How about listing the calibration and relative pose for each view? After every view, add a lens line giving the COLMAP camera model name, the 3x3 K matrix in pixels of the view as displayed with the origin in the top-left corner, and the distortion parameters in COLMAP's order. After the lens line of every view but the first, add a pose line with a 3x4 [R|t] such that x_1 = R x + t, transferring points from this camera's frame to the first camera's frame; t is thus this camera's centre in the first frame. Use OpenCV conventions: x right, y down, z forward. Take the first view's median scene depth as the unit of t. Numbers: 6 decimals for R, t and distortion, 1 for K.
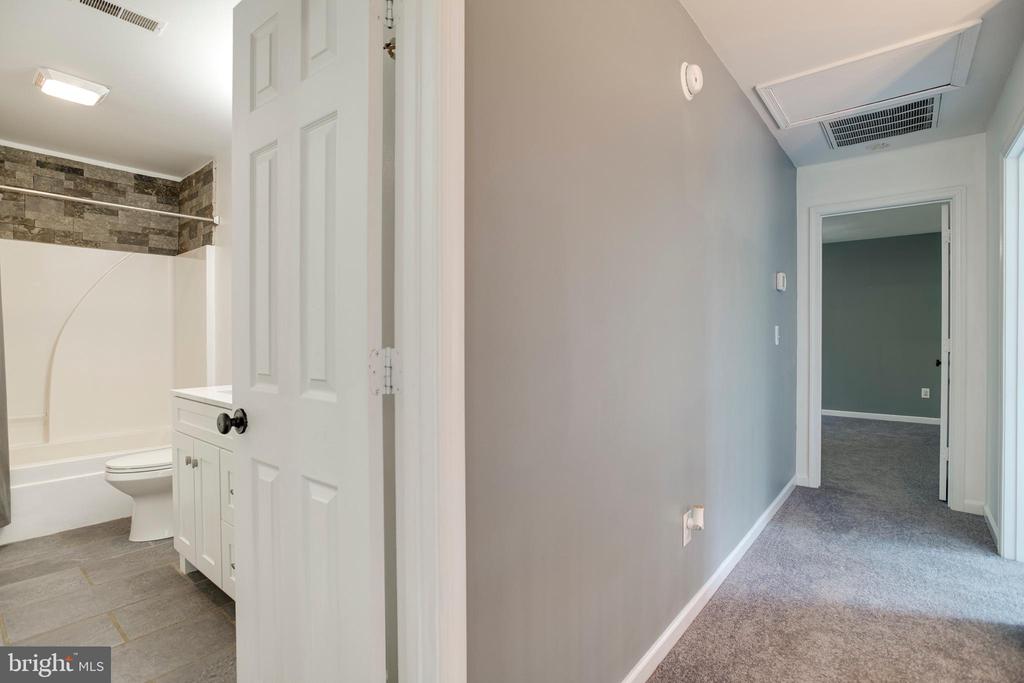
lens RADIAL K [[495.7, 0, 511.2], [0, 495.7, 340.5], [0, 0, 1]] dist [-0.056314, 0.021022]
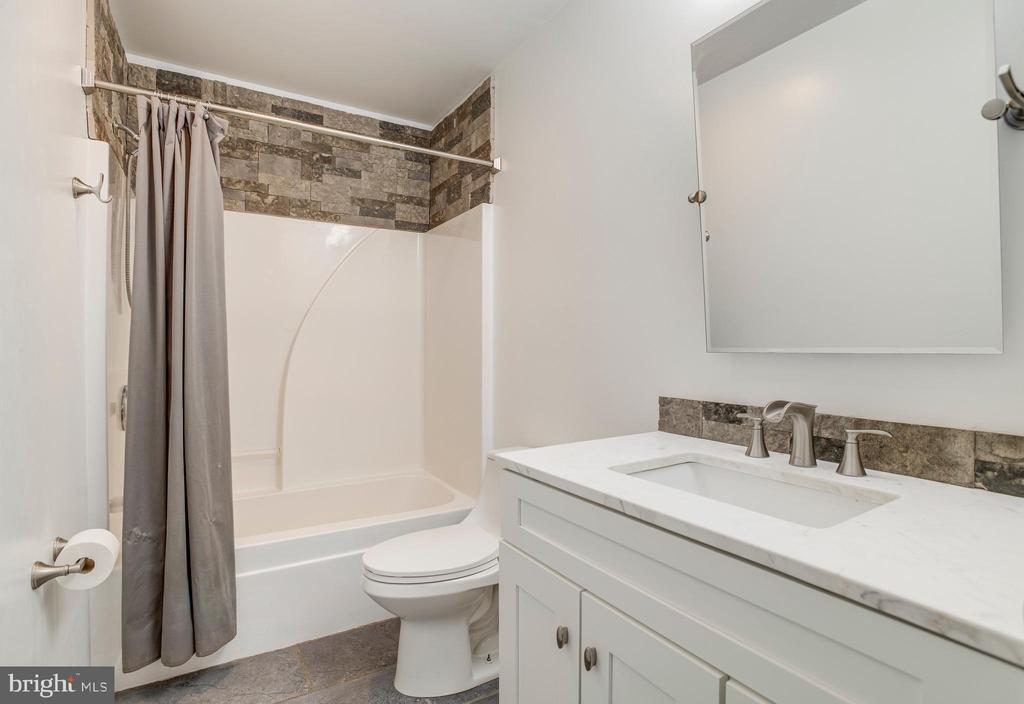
lens RADIAL K [[517.9, 0, 528.3], [0, 517.9, 348.7], [0, 0, 1]] dist [-0.062464, 0.027957]
pose [[0.951053, 0.003790, -0.309006, -0.349188], [-0.004667, 0.999987, -0.002100, 0.000500], [0.308994, 0.003439, 0.951058, 0.355329]]
